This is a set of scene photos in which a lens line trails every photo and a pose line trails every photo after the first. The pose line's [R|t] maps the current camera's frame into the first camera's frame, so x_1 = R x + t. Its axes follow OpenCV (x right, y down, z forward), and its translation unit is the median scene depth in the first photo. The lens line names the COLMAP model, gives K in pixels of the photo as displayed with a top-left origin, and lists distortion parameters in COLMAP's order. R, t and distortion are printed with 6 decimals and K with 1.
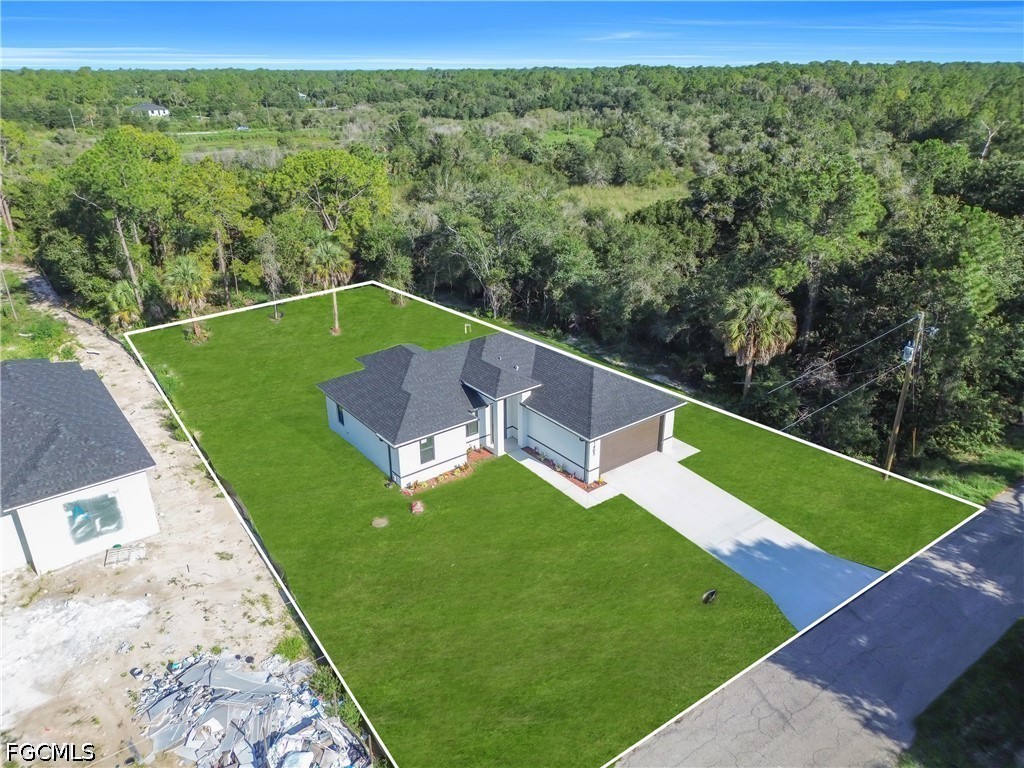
lens RADIAL K [[710.4, 0, 512.0], [0, 710.4, 384.0], [0, 0, 1]] dist [0.067433, -0.068492]
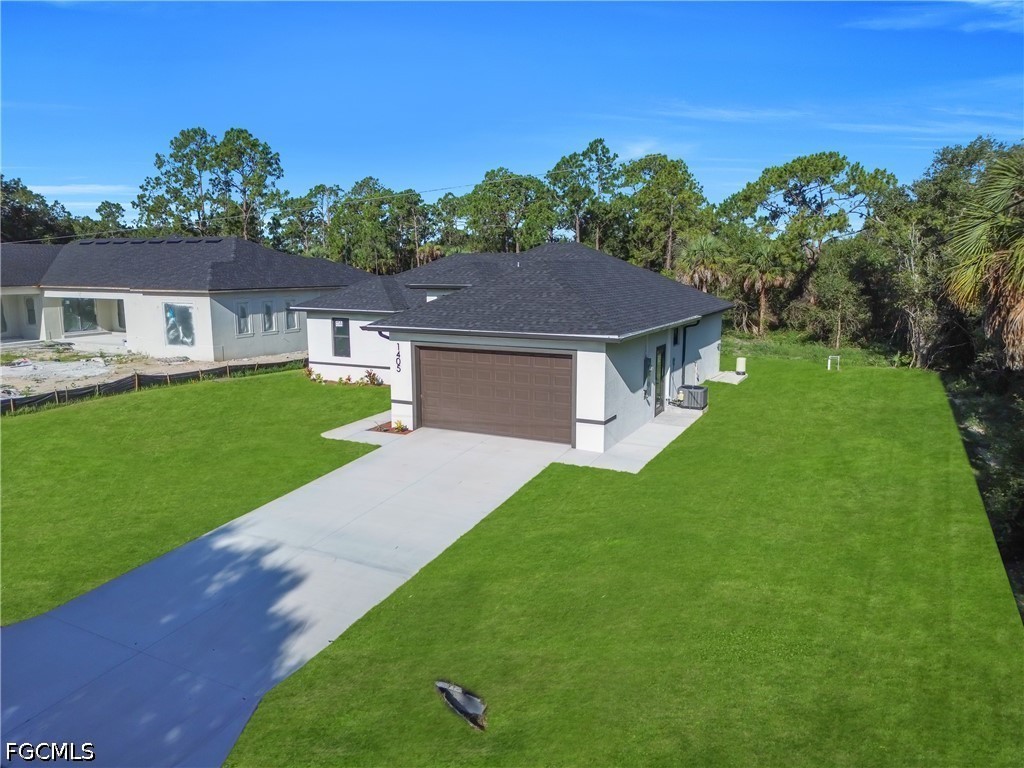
lens RADIAL K [[710.4, 0, 512.0], [0, 710.4, 384.0], [0, 0, 1]] dist [0.067433, -0.068492]
pose [[0.443914, 0.153112, -0.882891, 0.629739], [-0.364652, 0.930886, -0.021910, 0.088040], [0.818516, 0.331674, 0.469066, 0.802451]]
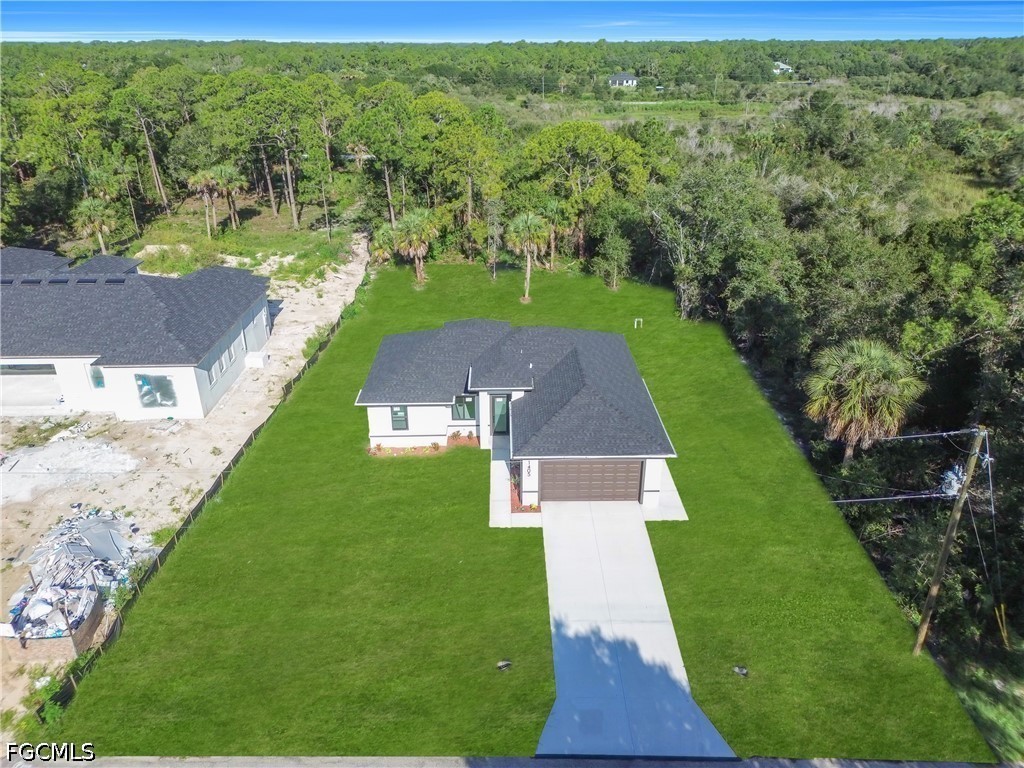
lens RADIAL K [[710.4, 0, 512.0], [0, 710.4, 384.0], [0, 0, 1]] dist [0.067433, -0.068492]
pose [[0.807393, 0.256977, -0.531112, 0.536029], [-0.239368, 0.965425, 0.103233, -0.098226], [0.539277, 0.043781, 0.840989, 0.224368]]
